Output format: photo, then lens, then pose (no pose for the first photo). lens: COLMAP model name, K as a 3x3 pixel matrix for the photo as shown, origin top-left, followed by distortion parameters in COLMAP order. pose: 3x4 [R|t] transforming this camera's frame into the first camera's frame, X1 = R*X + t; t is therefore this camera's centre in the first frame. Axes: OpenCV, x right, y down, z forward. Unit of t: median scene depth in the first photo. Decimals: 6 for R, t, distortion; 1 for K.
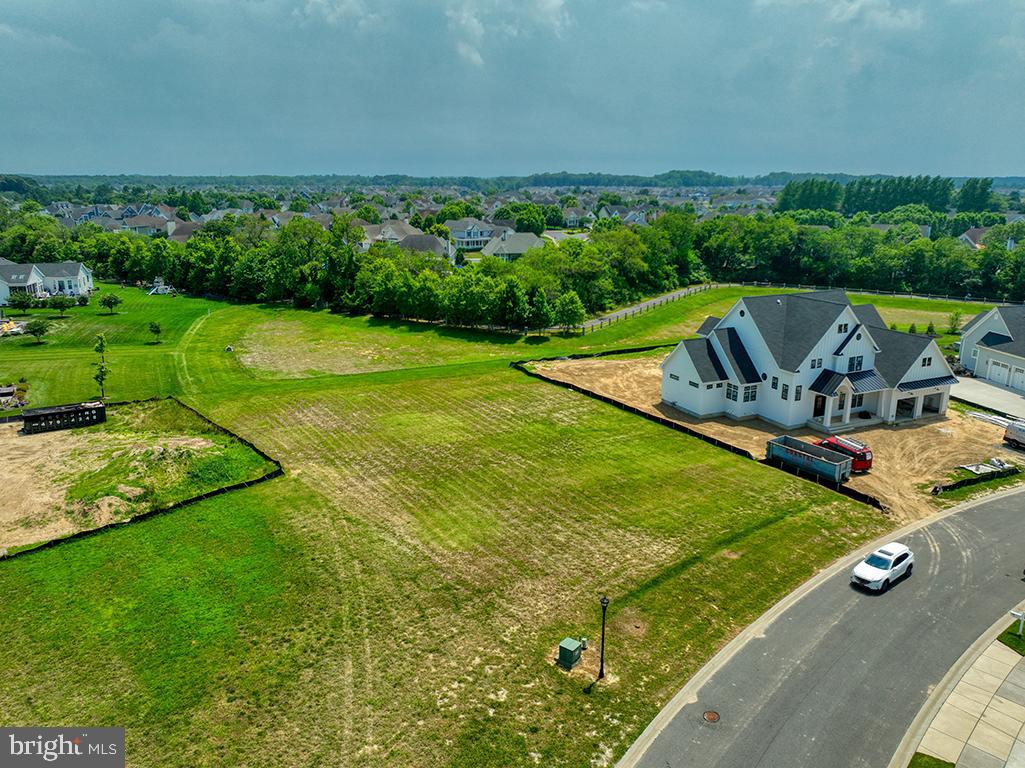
lens RADIAL K [[745.9, 0, 512.5], [0, 745.9, 384.0], [0, 0, 1]] dist [-0.005887, 0.022862]
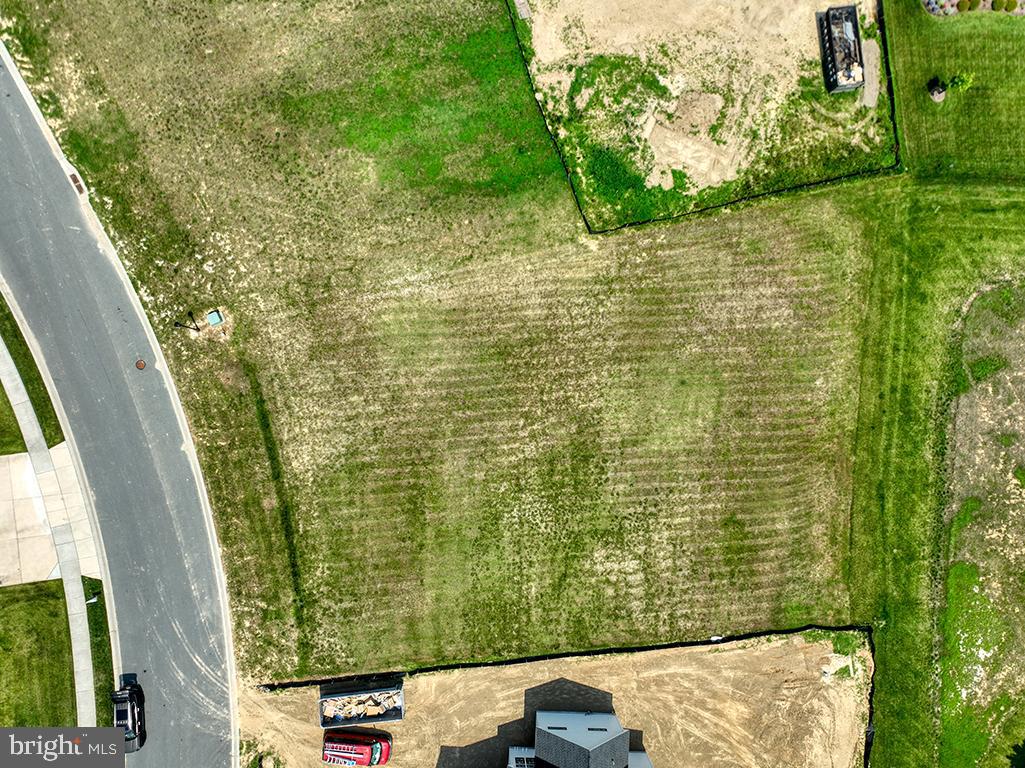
lens RADIAL K [[745.9, 0, 512.5], [0, 745.9, 384.0], [0, 0, 1]] dist [-0.005887, 0.022862]
pose [[-0.473085, 0.878915, -0.060818, -0.003268], [-0.294448, -0.092672, 0.951164, -0.731938], [0.830356, 0.467889, 0.302637, 0.585644]]
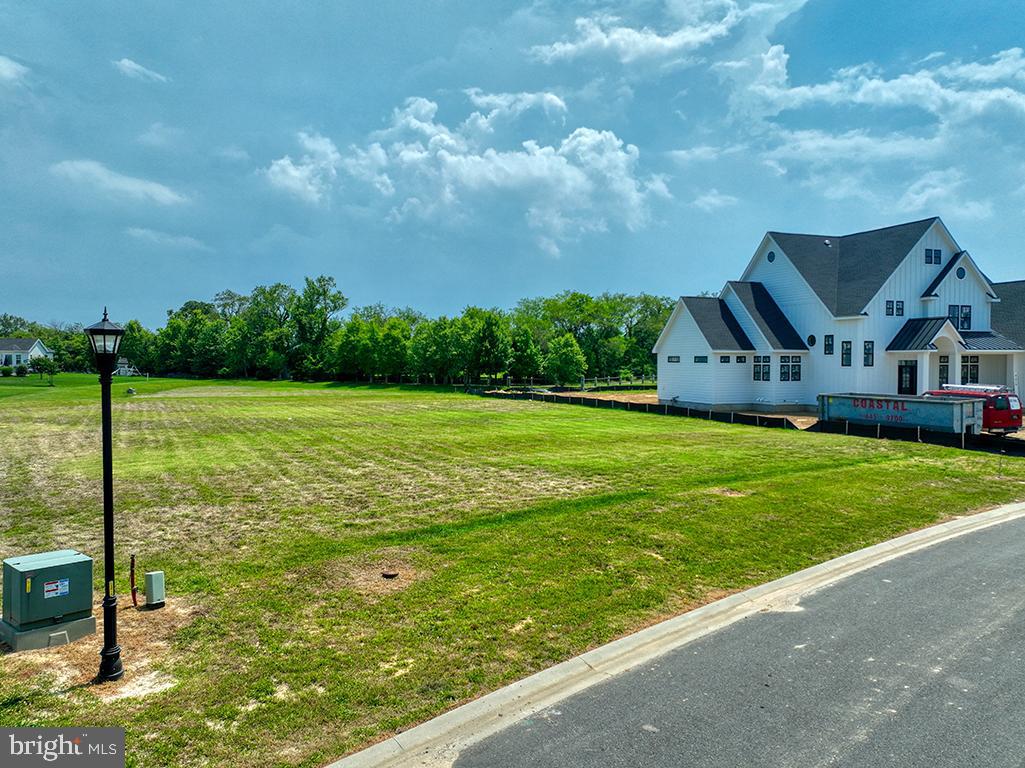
lens RADIAL K [[745.9, 0, 512.5], [0, 745.9, 384.0], [0, 0, 1]] dist [-0.005887, 0.022862]
pose [[0.996823, 0.000431, -0.079646, 0.139836], [-0.018518, 0.973834, -0.226504, 0.181069], [0.077464, 0.227259, 0.970749, 0.386881]]
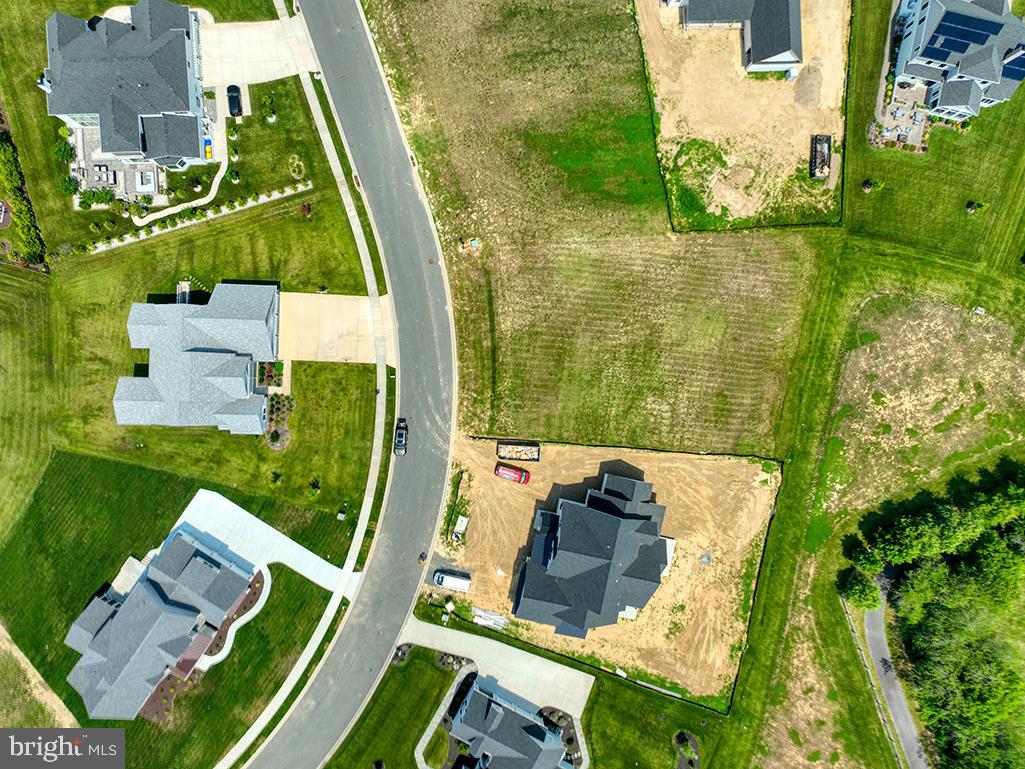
lens RADIAL K [[745.9, 0, 512.5], [0, 745.9, 384.5], [0, 0, 1]] dist [-0.005887, 0.022862]
pose [[-0.608835, 0.792150, -0.042648, 0.304110], [-0.286635, -0.169539, 0.942920, -1.430685], [0.739703, 0.586307, 0.330279, 0.228756]]
